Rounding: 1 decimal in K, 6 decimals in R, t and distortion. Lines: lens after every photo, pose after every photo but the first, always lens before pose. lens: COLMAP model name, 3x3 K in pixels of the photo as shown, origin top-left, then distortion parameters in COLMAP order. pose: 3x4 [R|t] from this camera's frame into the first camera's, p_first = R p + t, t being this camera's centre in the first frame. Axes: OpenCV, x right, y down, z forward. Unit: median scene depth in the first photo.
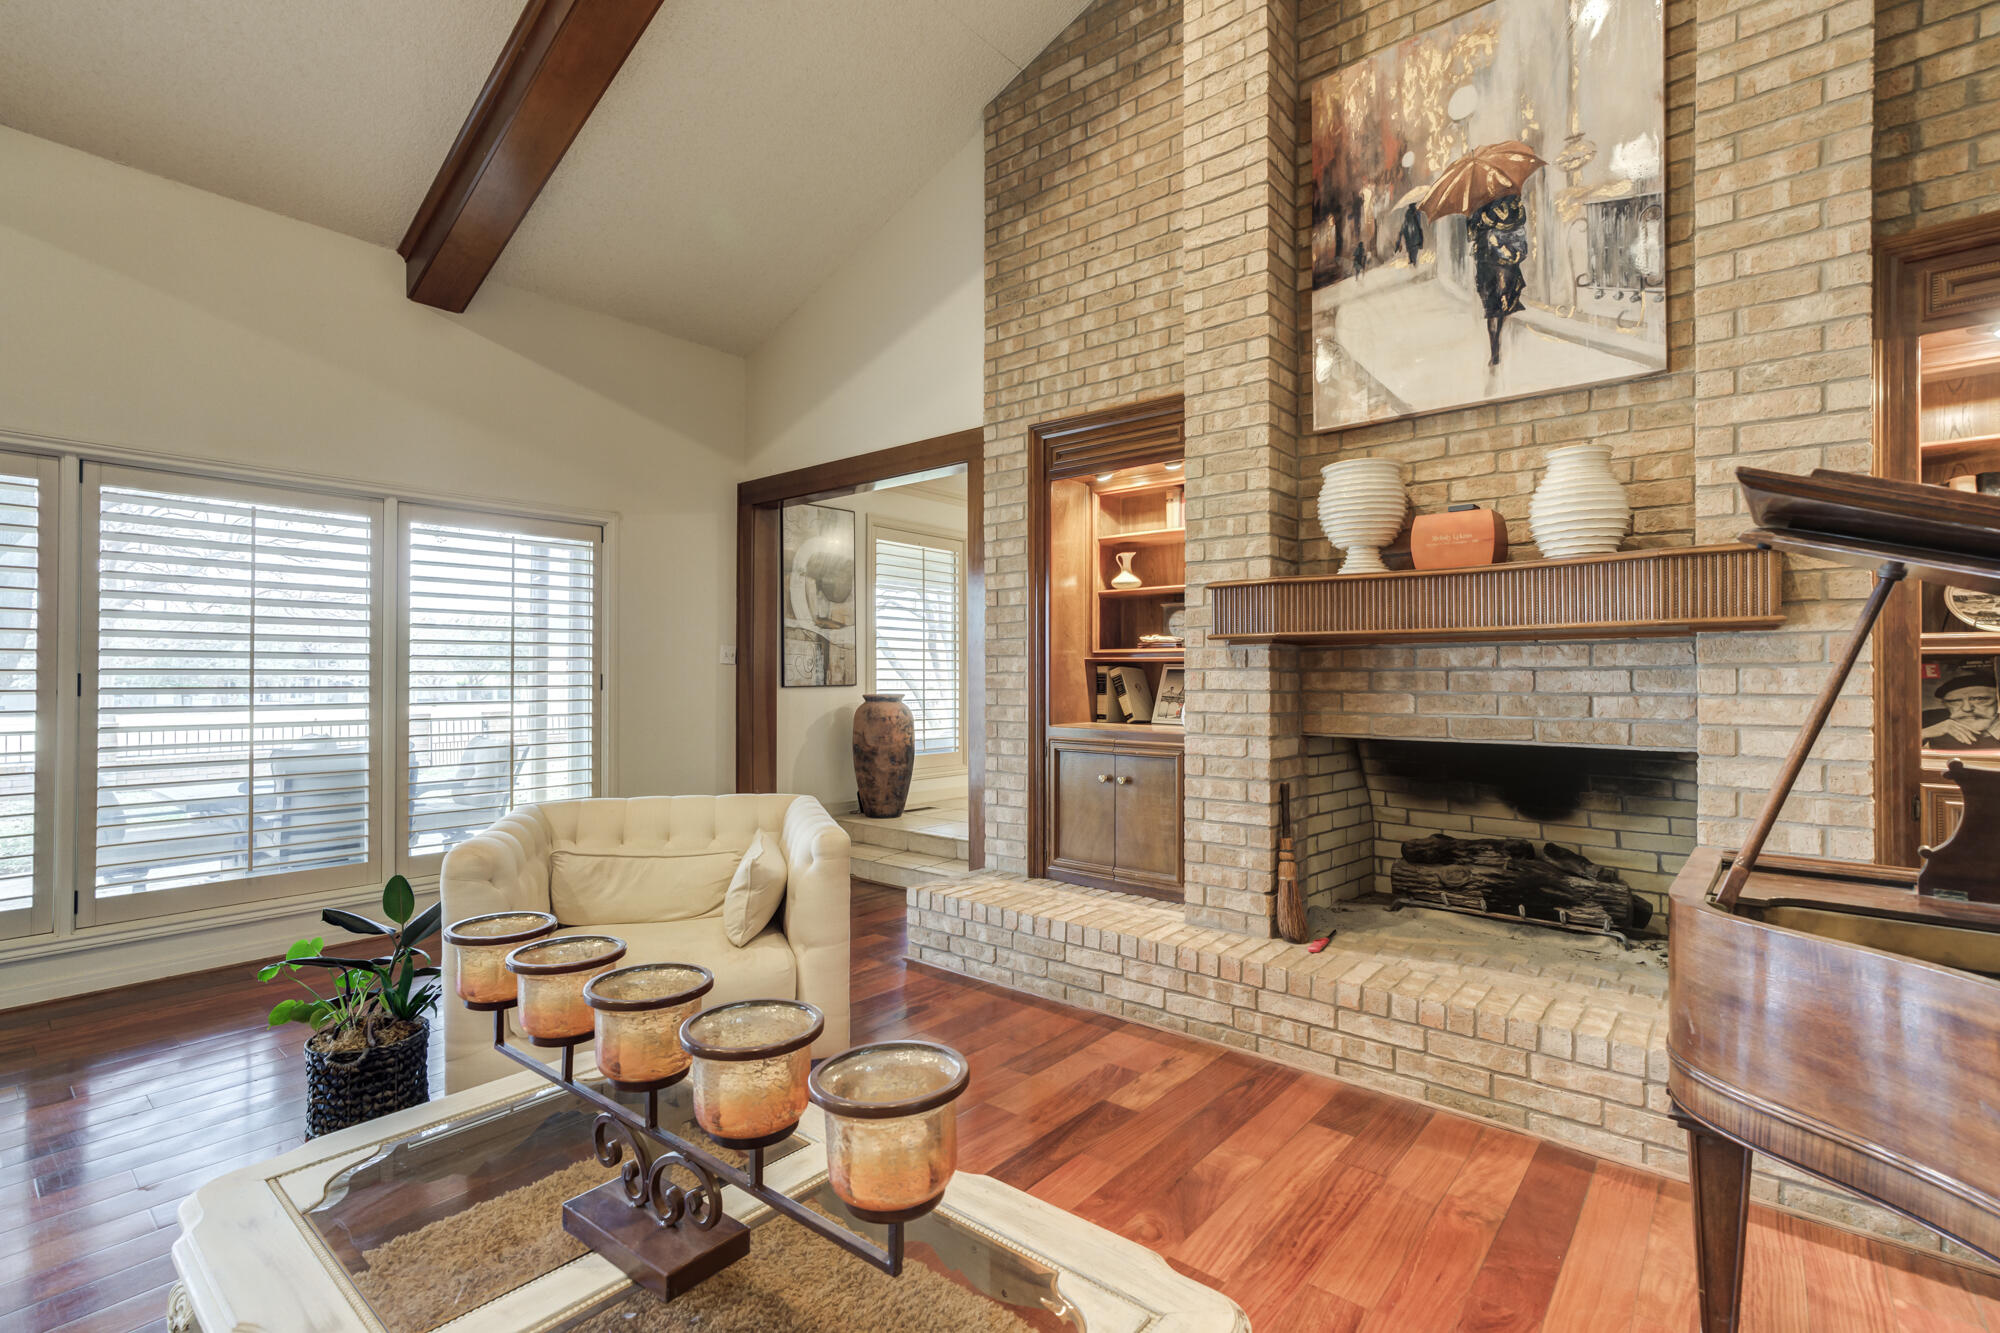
lens RADIAL K [[893.3, 0, 1002.0], [0, 893.3, 665.6], [0, 0, 1]] dist [-0.019825, 0.017052]
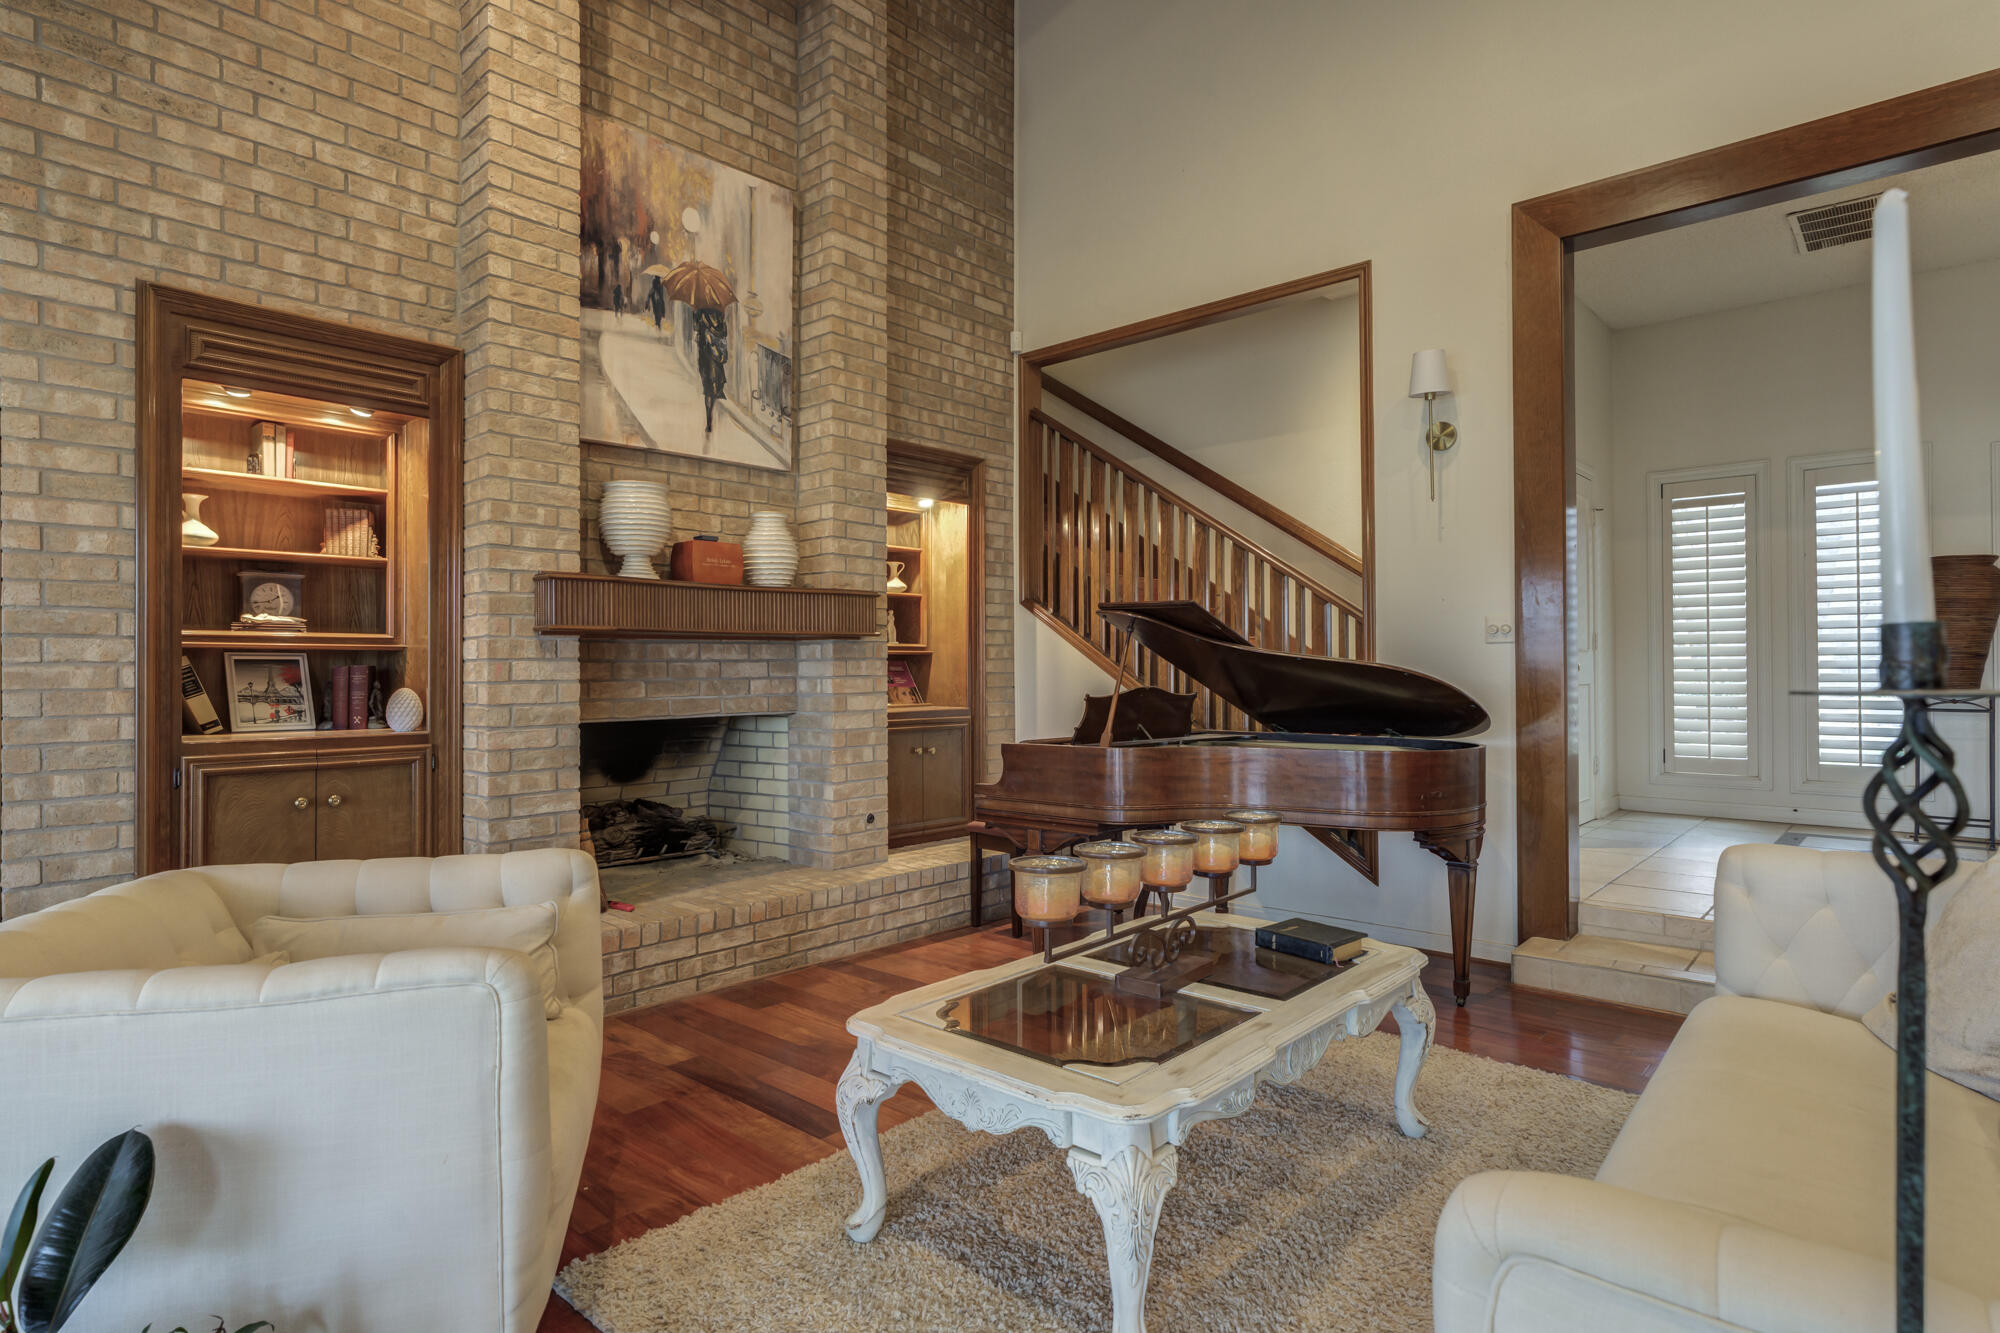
lens RADIAL K [[1081.2, 0, 1005.2], [0, 1081.2, 658.5], [0, 0, 1]] dist [-0.007015, 0.015190]
pose [[0.040092, 0.007480, 0.999168, -0.882496], [-0.006248, 0.999954, -0.007235, 0.007687], [-0.999176, -0.005952, 0.040137, 0.416069]]
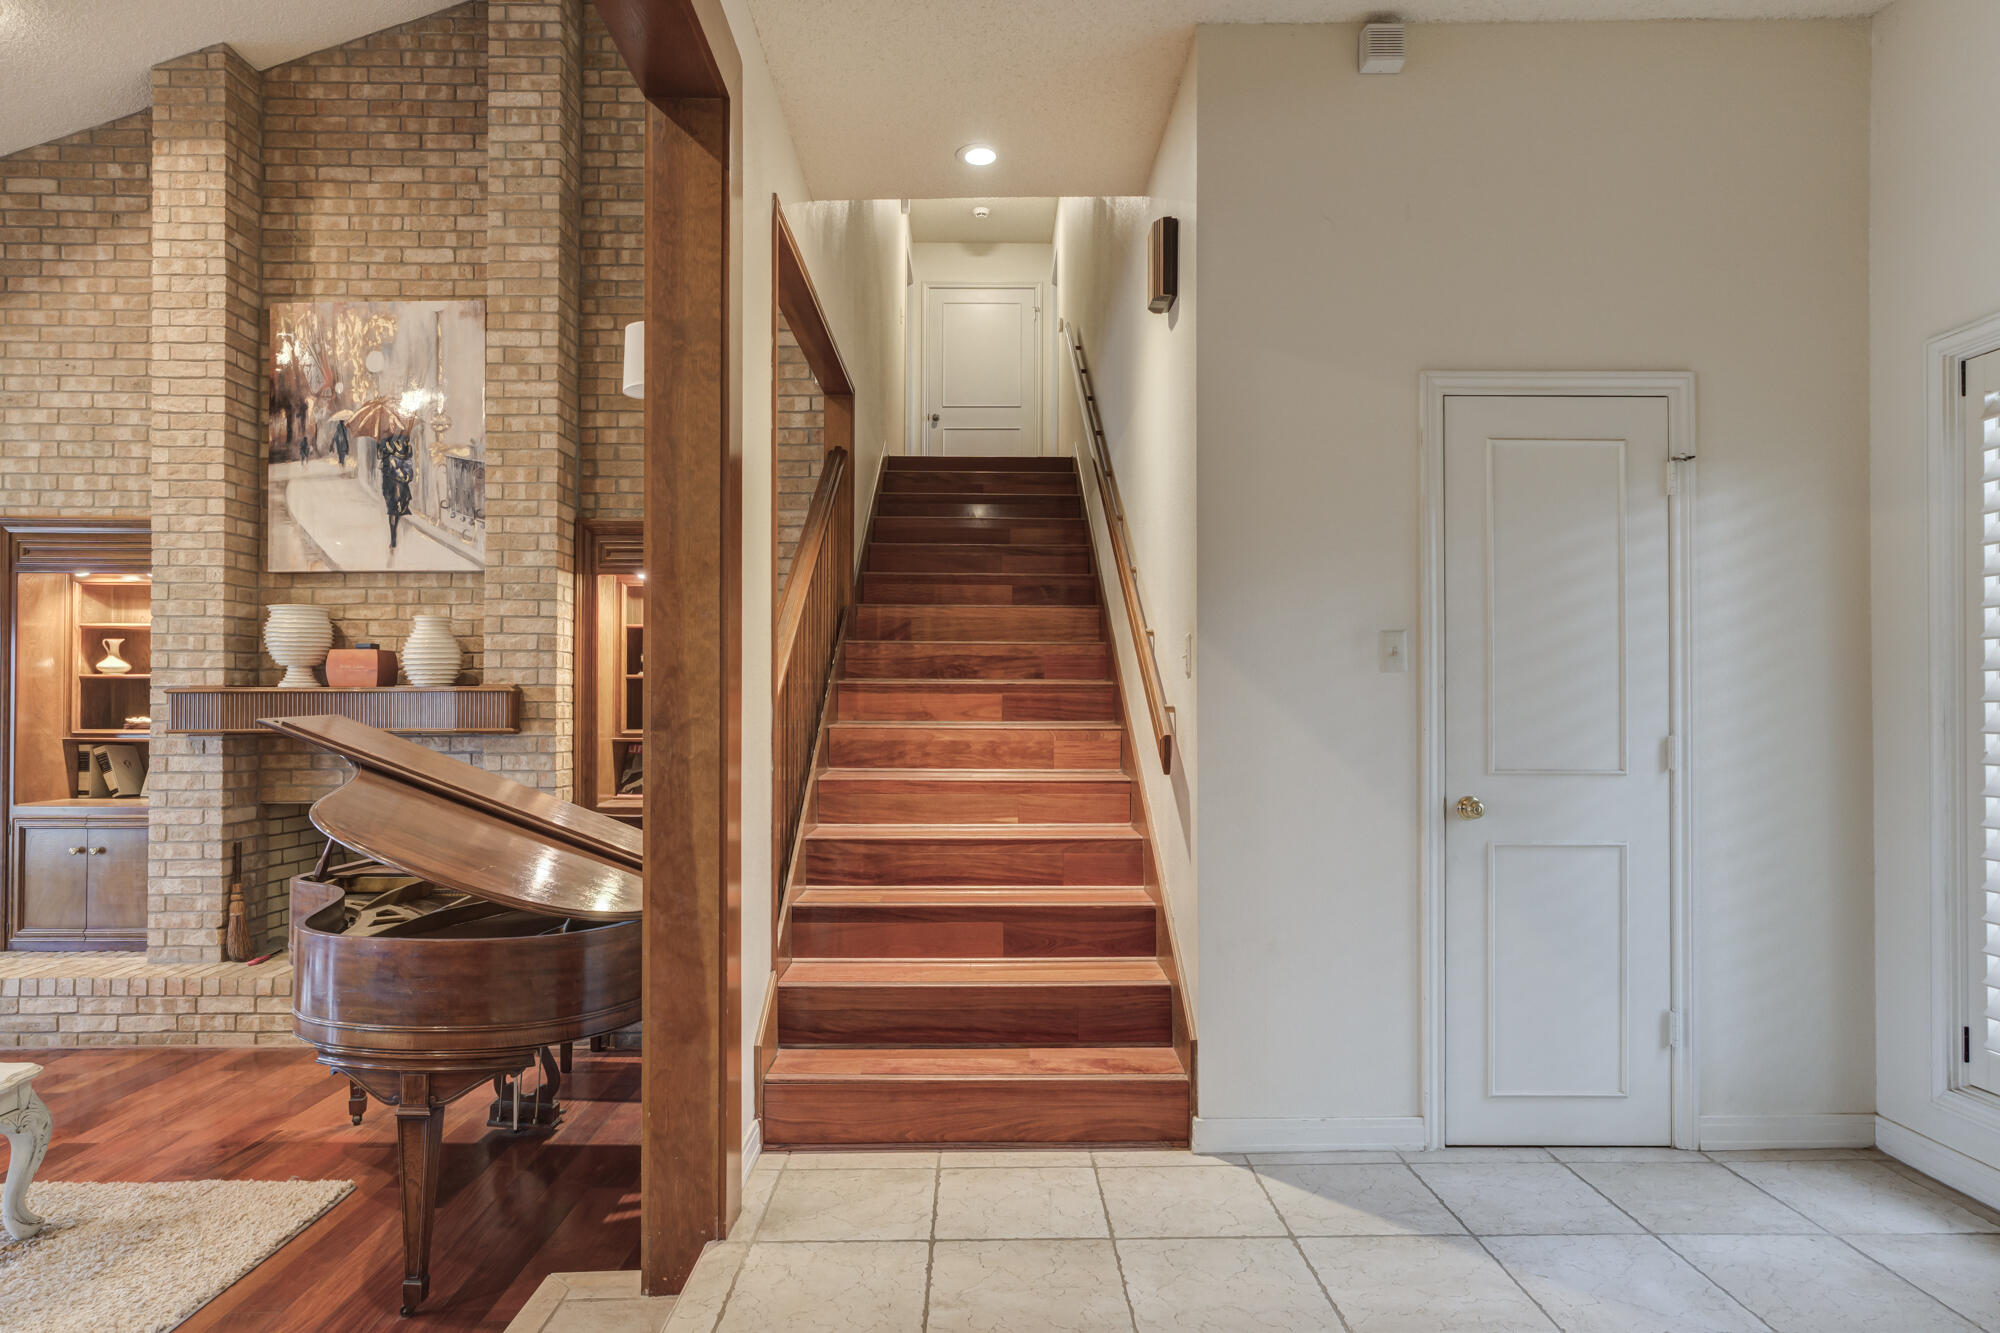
lens RADIAL K [[1155.8, 0, 957.2], [0, 1155.8, 689.1], [0, 0, 1]] dist [-0.004385, 0.016940]
pose [[0.774665, 0.006073, 0.632343, 0.057597], [-0.006819, 0.999976, -0.001250, -0.090937], [-0.632335, -0.003344, 0.774688, -0.916551]]
